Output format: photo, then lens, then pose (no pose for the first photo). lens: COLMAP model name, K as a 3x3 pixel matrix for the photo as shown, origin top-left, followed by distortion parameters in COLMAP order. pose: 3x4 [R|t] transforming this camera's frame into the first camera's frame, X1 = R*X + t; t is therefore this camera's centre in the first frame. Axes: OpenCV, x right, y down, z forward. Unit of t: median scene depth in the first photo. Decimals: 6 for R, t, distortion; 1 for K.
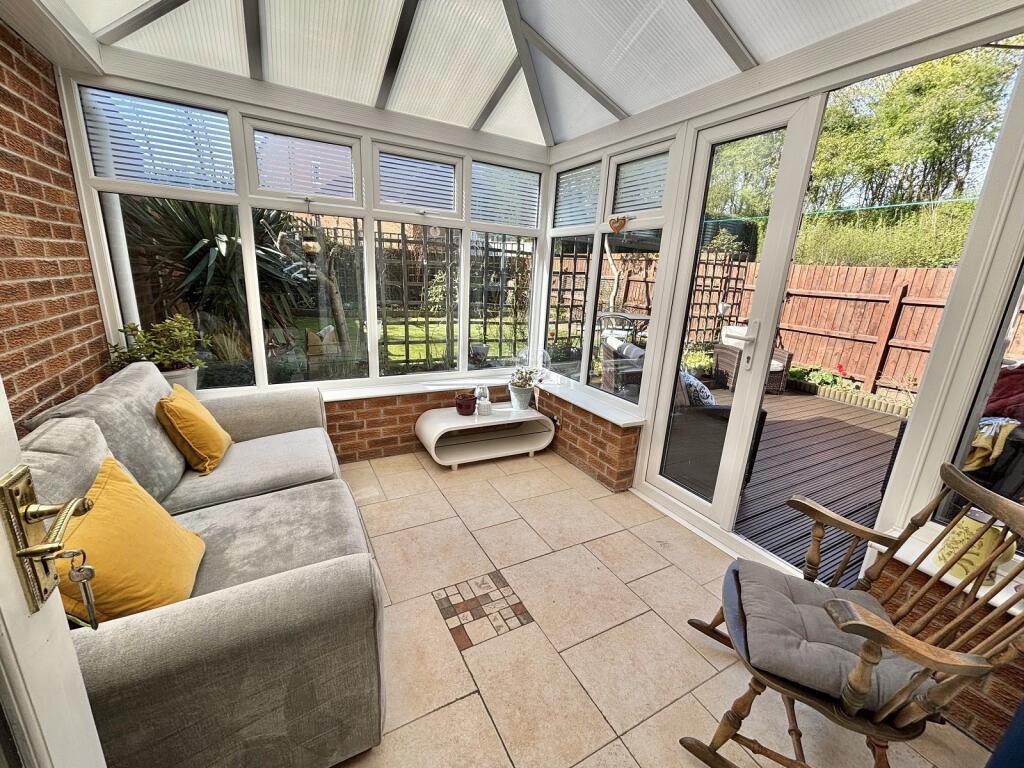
lens RADIAL K [[412.2, 0, 511.3], [0, 412.2, 383.3], [0, 0, 1]] dist [-0.001109, -0.000083]
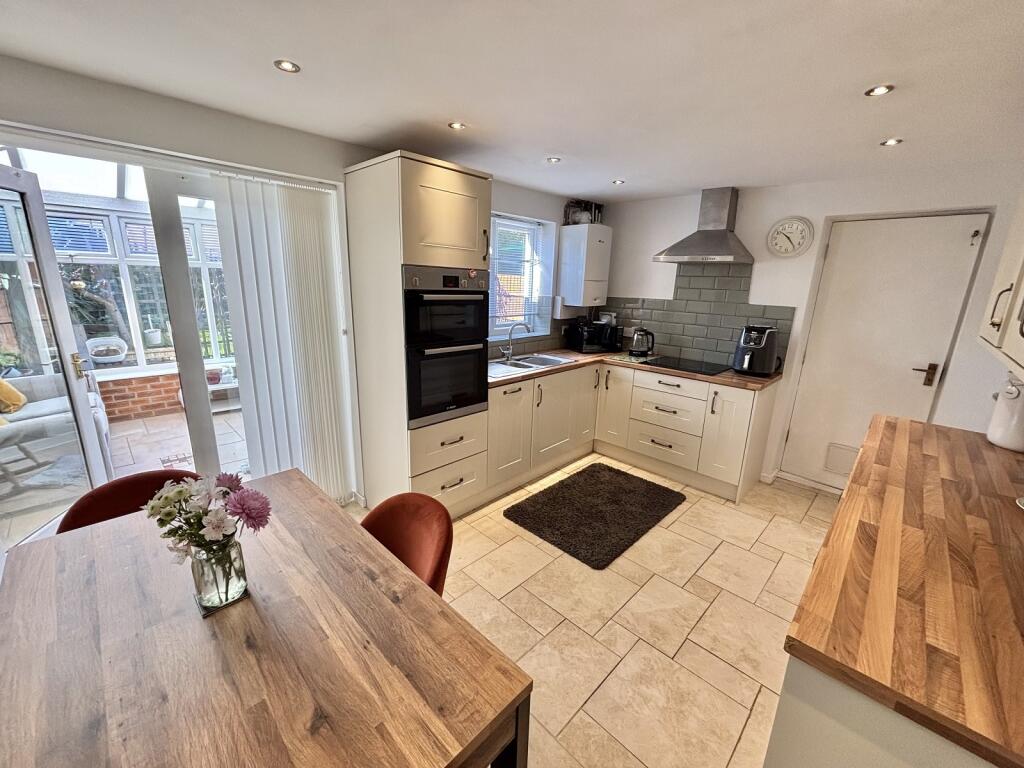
lens RADIAL K [[412.2, 0, 511.2], [0, 412.2, 385.7], [0, 0, 1]] dist [-0.001109, -0.000083]
pose [[0.958184, -0.094818, 0.269989, 0.584131], [0.094564, 0.995421, 0.013980, 0.175100], [-0.270078, 0.012136, 0.962762, -0.876658]]
